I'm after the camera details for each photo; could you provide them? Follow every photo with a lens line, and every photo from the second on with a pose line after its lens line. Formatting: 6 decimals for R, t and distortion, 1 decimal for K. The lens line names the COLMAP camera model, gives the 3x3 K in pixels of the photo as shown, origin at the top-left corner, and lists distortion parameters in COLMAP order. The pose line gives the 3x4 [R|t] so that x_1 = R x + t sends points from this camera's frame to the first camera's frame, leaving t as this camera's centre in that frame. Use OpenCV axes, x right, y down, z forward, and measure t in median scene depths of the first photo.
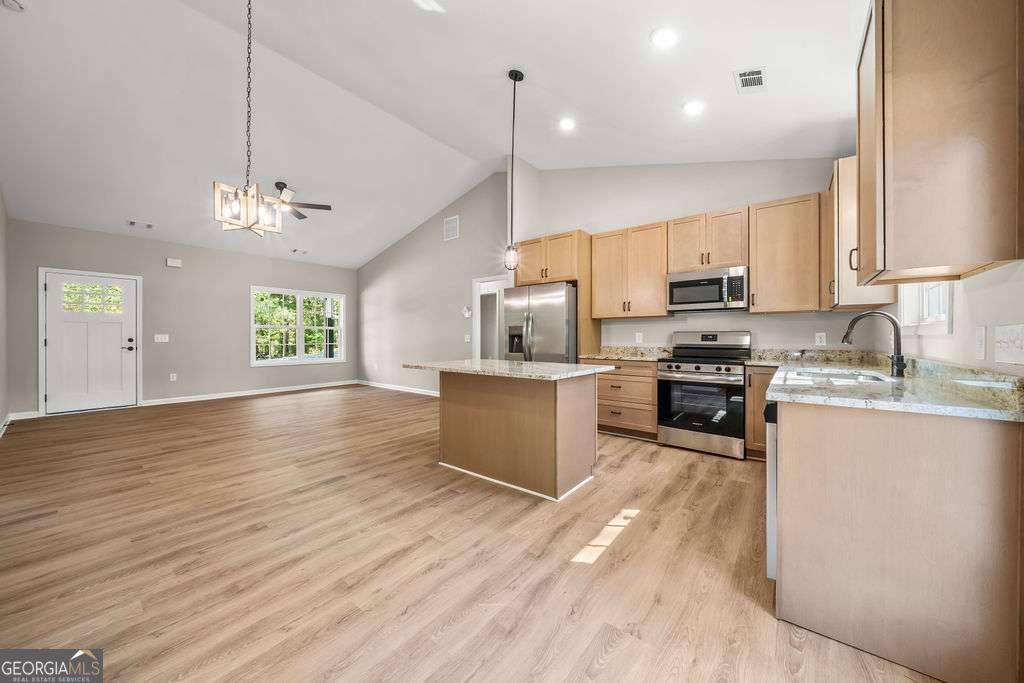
lens RADIAL K [[350.2, 0, 514.3], [0, 350.2, 339.1], [0, 0, 1]] dist [-0.012958, 0.000121]
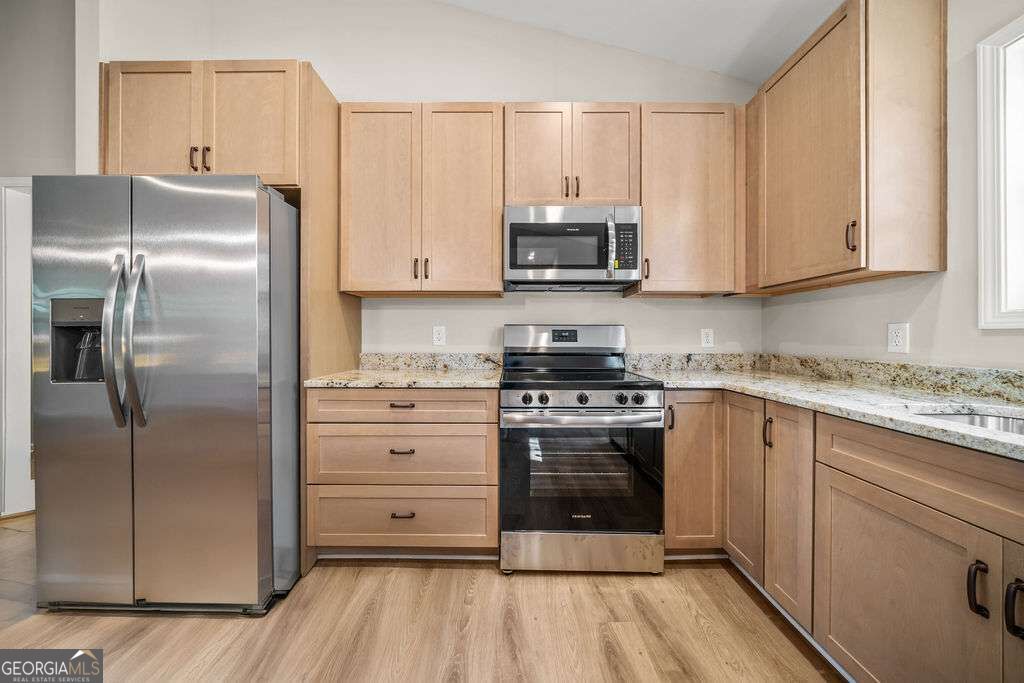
lens RADIAL K [[350.2, 0, 514.3], [0, 350.2, 339.1], [0, 0, 1]] dist [-0.012958, 0.000121]
pose [[0.783510, -0.003029, 0.621372, 0.128935], [0.002015, 0.999995, 0.002333, 0.000115], [-0.621376, -0.000576, 0.783513, 0.557522]]
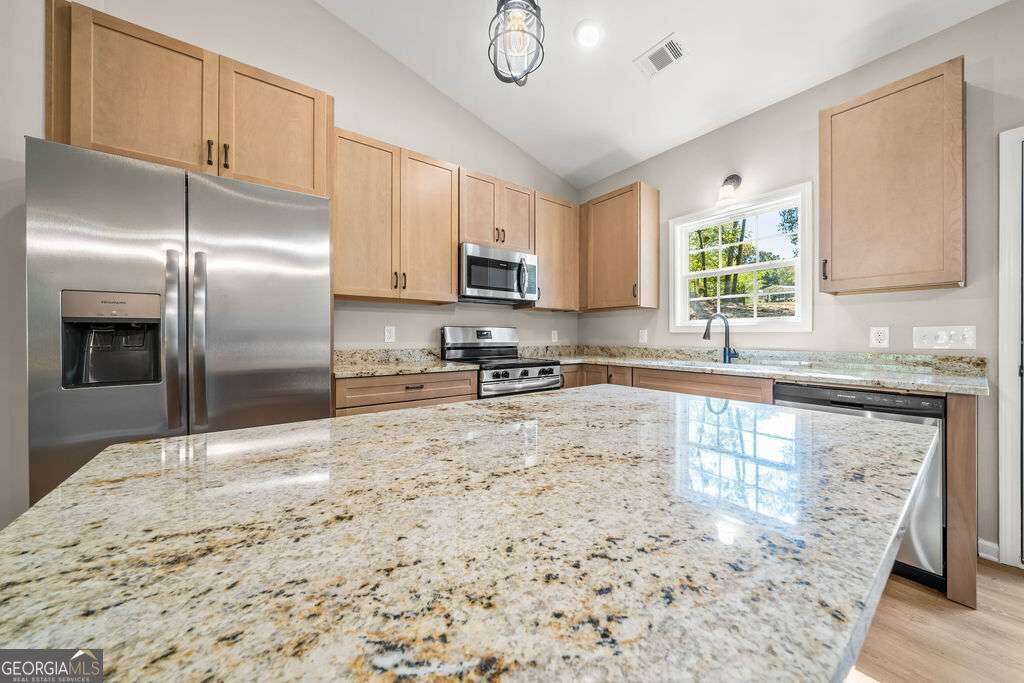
lens RADIAL K [[350.2, 0, 514.3], [0, 350.2, 339.1], [0, 0, 1]] dist [-0.012958, 0.000121]
pose [[0.263356, -0.008844, 0.964658, -0.189490], [0.002866, 0.999961, 0.008385, -0.000063], [-0.964695, 0.000557, 0.263371, 0.662303]]
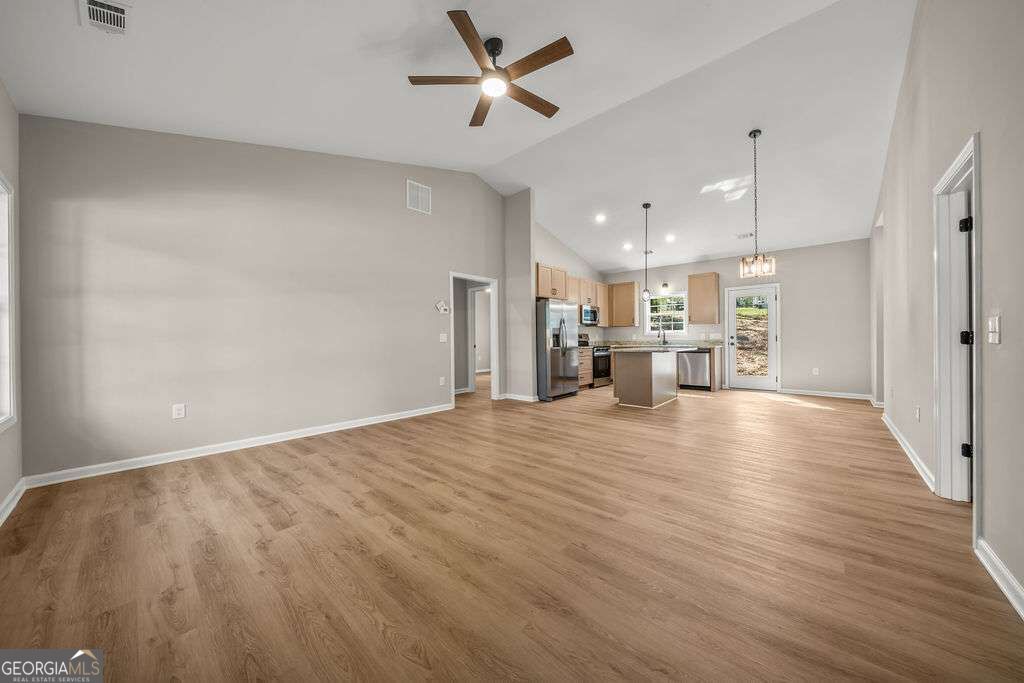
lens RADIAL K [[350.2, 0, 514.3], [0, 350.2, 339.1], [0, 0, 1]] dist [-0.012958, 0.000121]
pose [[0.071398, -0.001104, 0.997447, -1.488857], [0.012720, 0.999919, 0.000196, 0.004583], [-0.997367, 0.012673, 0.071406, 1.154563]]
